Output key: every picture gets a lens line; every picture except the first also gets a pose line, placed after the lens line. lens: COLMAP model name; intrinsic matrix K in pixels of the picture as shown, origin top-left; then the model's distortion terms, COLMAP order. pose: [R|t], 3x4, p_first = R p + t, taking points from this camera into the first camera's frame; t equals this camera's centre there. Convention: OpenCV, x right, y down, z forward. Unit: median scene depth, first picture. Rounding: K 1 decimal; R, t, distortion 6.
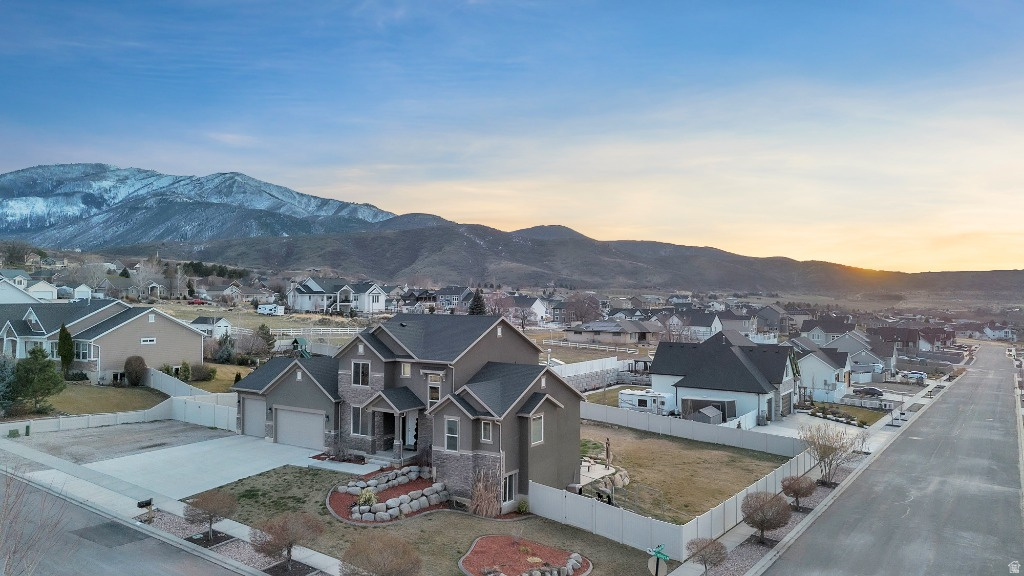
lens RADIAL K [[715.2, 0, 512.0], [0, 715.2, 288.0], [0, 0, 1]] dist [0.133270, -0.111162]
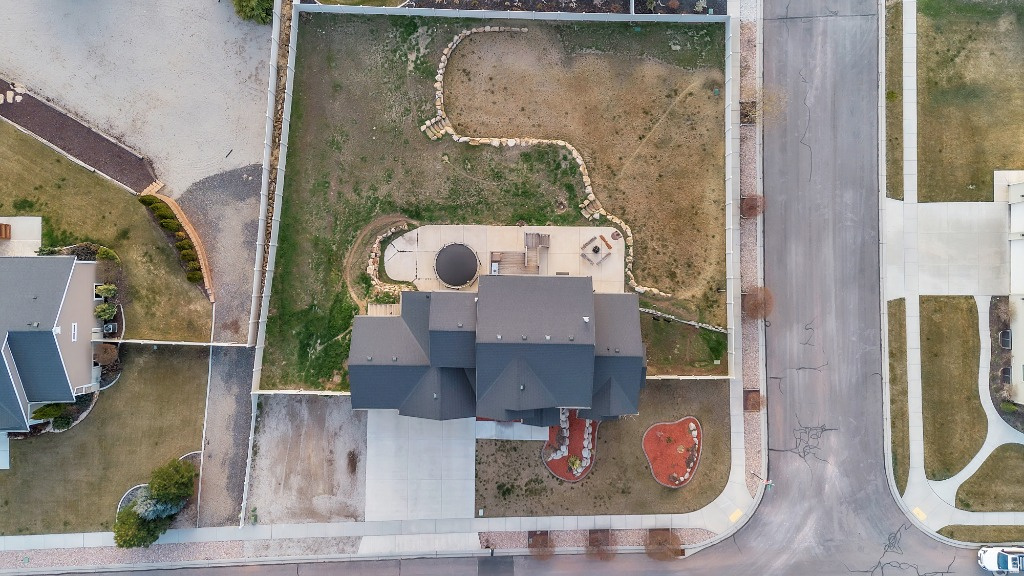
lens RADIAL K [[715.2, 0, 512.0], [0, 715.2, 288.0], [0, 0, 1]] dist [0.133270, -0.111162]
pose [[0.835781, -0.549059, 0.001820, -0.091967], [-0.005619, -0.005239, 0.999970, -1.279432], [-0.549034, -0.835767, -0.007464, 1.316879]]
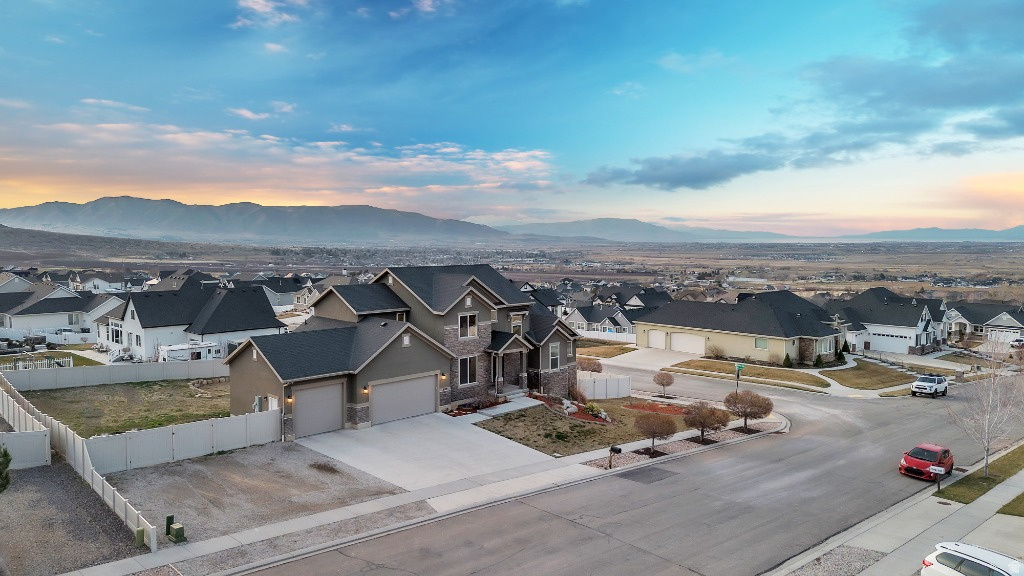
lens RADIAL K [[715.2, 0, 512.0], [0, 715.2, 288.0], [0, 0, 1]] dist [0.133270, -0.111162]
pose [[0.212327, -0.079253, 0.973980, -1.319077], [-0.015884, 0.996294, 0.084532, -0.023966], [-0.977070, -0.033419, 0.210281, 0.806498]]
